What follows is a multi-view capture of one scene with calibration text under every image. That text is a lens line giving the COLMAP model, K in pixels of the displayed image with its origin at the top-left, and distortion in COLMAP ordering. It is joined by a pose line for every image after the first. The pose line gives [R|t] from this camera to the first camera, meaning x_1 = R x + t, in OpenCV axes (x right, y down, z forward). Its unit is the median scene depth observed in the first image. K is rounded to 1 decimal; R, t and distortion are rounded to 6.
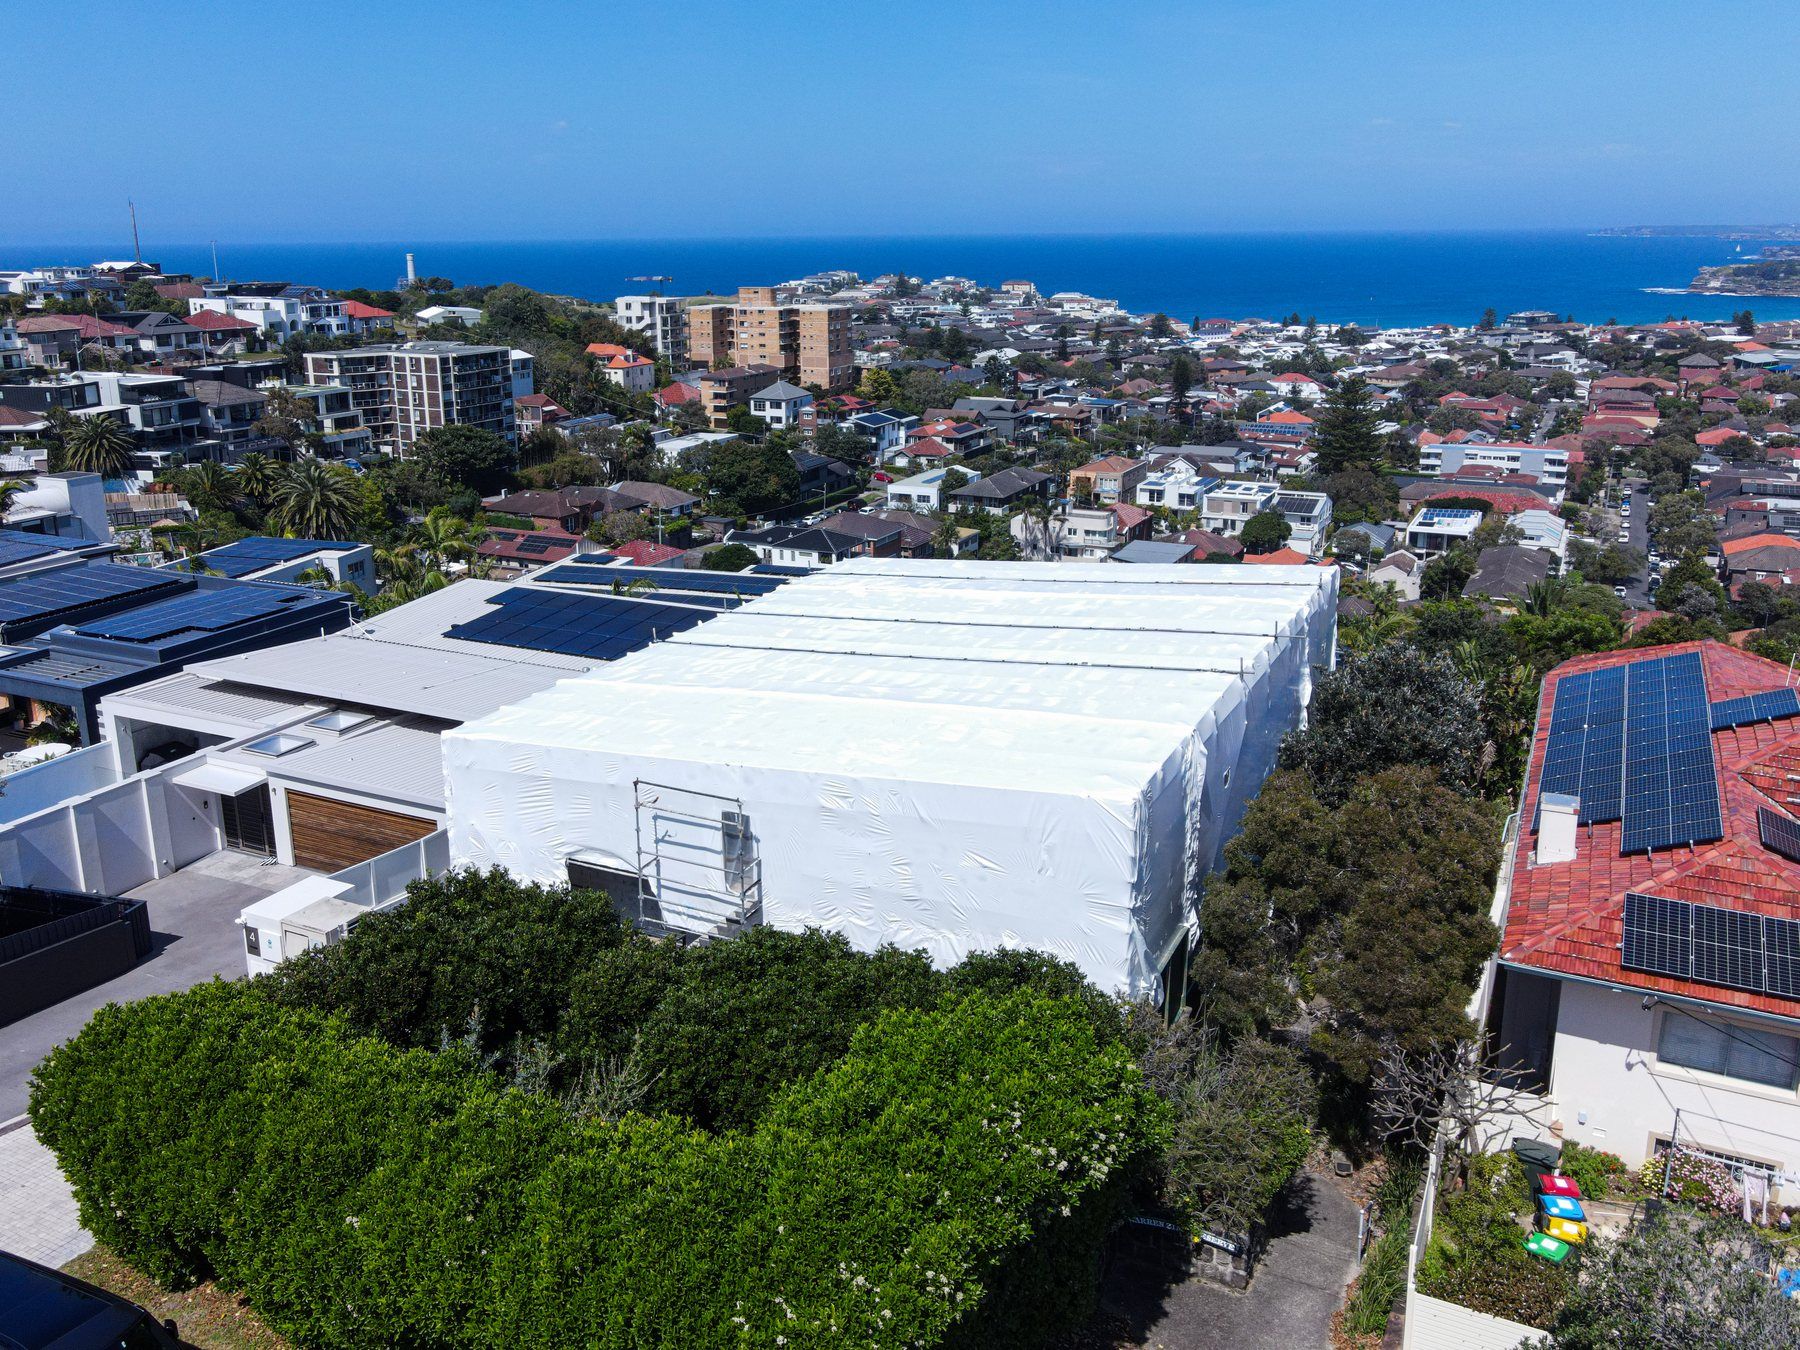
lens RADIAL K [[1480.5, 0, 866.1], [0, 1480.5, 614.2], [0, 0, 1]] dist [-0.036345, 0.103517]
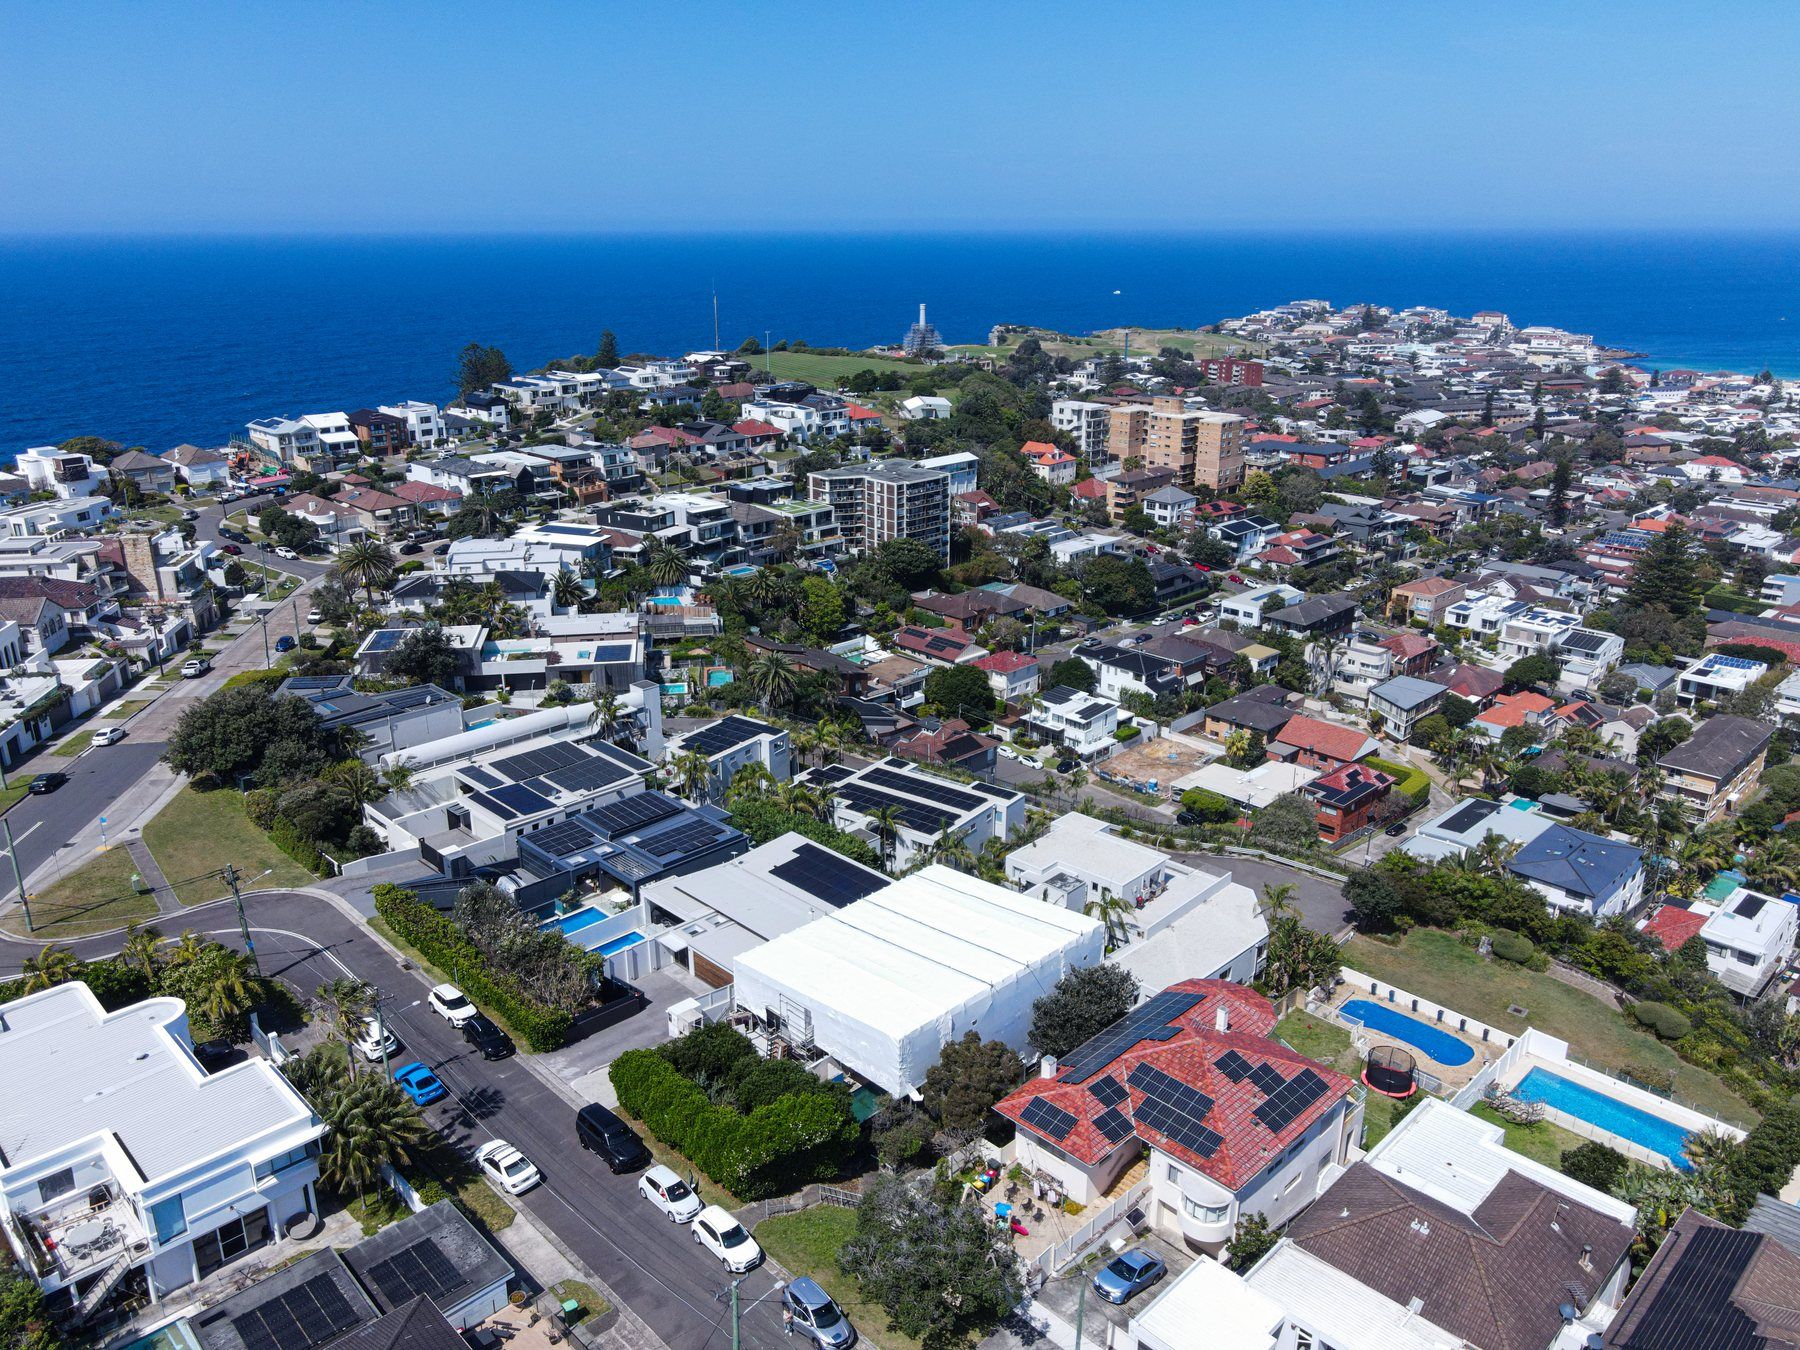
lens RADIAL K [[1329.0, 0, 898.0], [0, 1329.0, 681.1], [0, 0, 1]] dist [-0.023528, 0.059385]
pose [[0.946989, 0.114386, -0.300214, 0.090020], [-0.090205, 0.991548, 0.093251, -0.087631], [0.308343, -0.061227, 0.949303, -0.166020]]
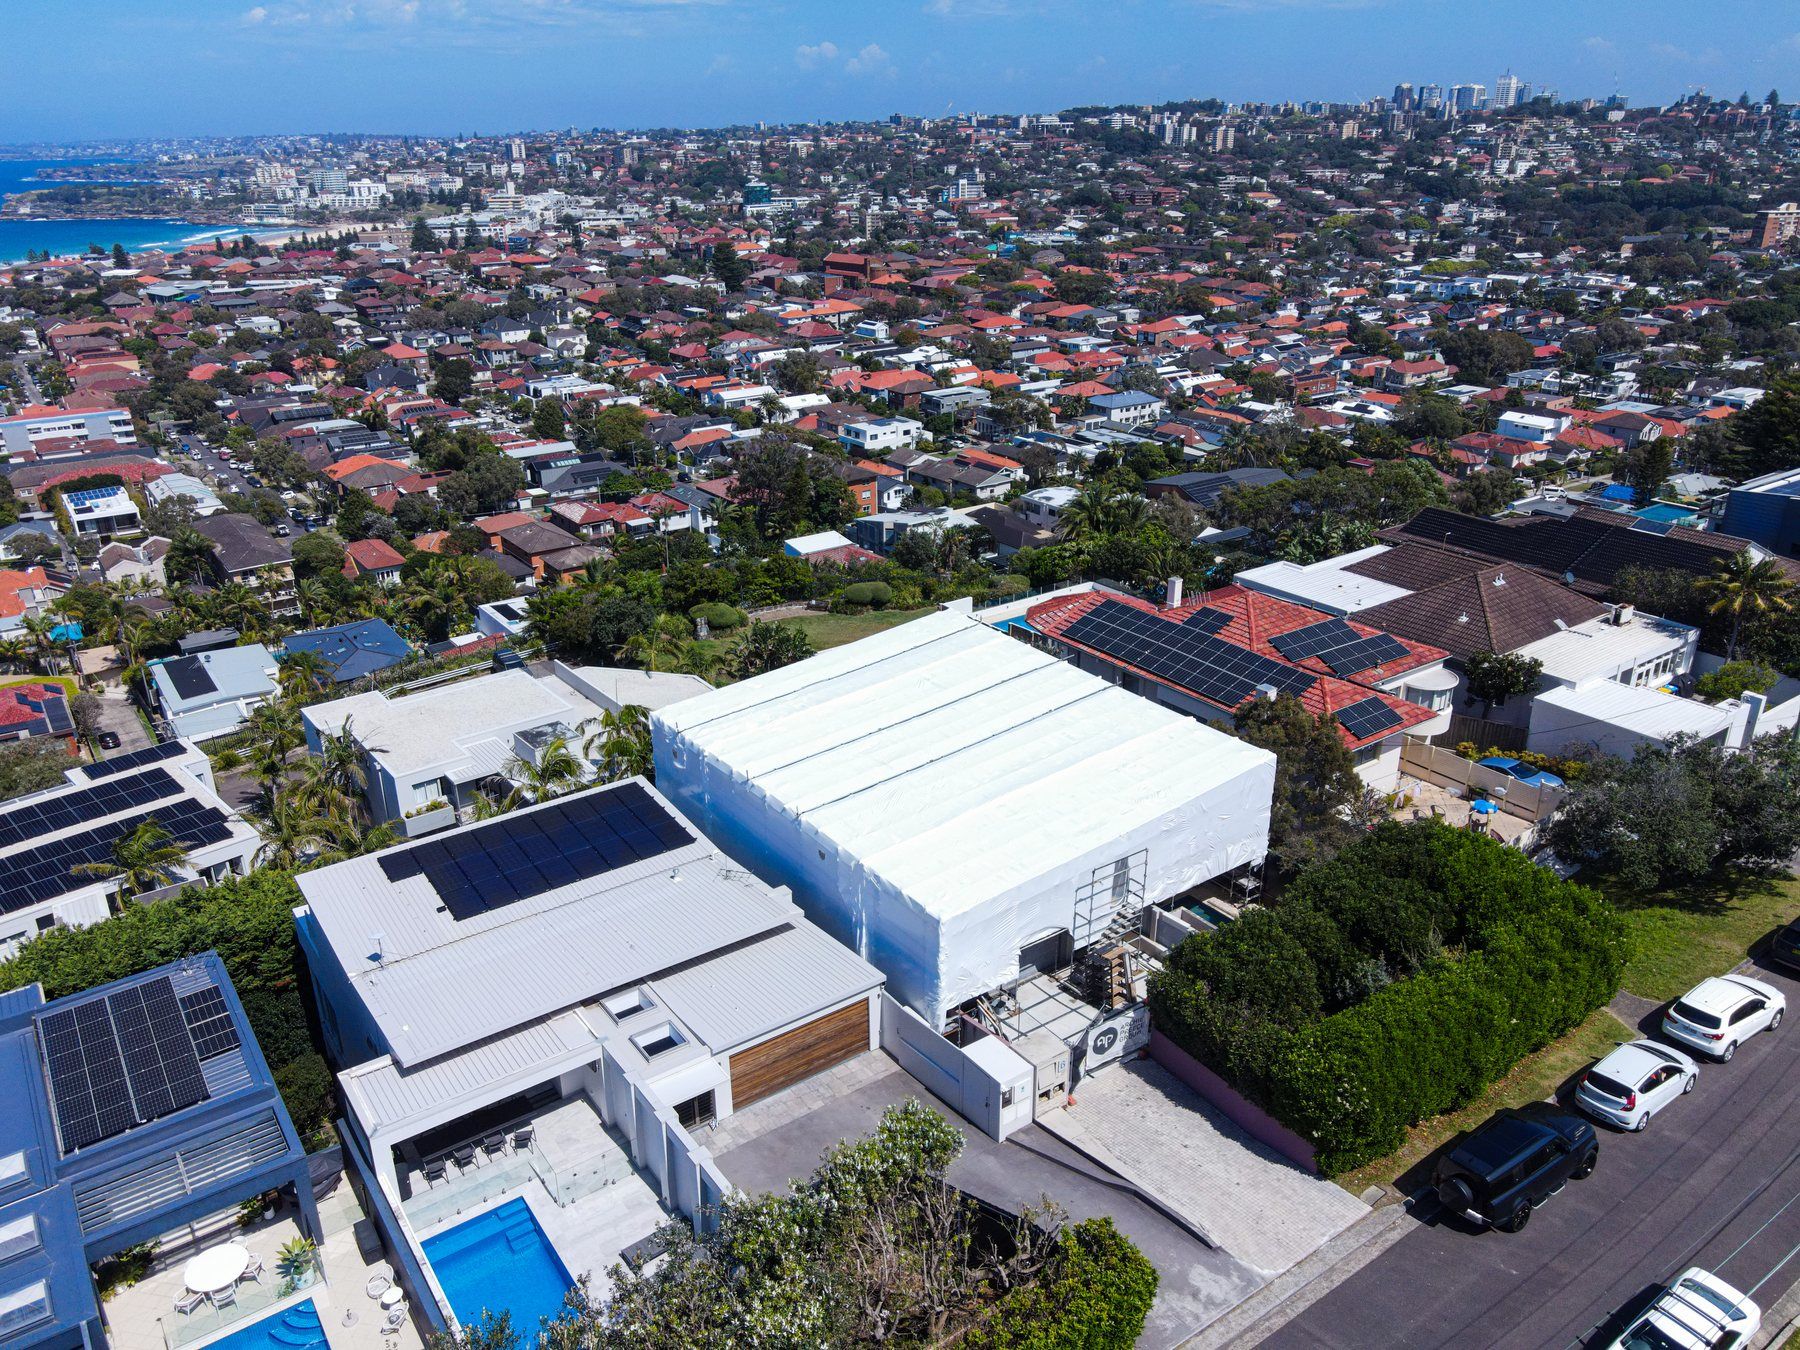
lens RADIAL K [[1329.0, 0, 898.0], [0, 1329.0, 681.1], [0, 0, 1]] dist [-0.023528, 0.059385]
pose [[0.466828, -0.335490, 0.818241, -0.142505], [0.229001, 0.939548, 0.254576, -0.051408], [-0.854184, 0.068535, 0.515435, 0.044173]]
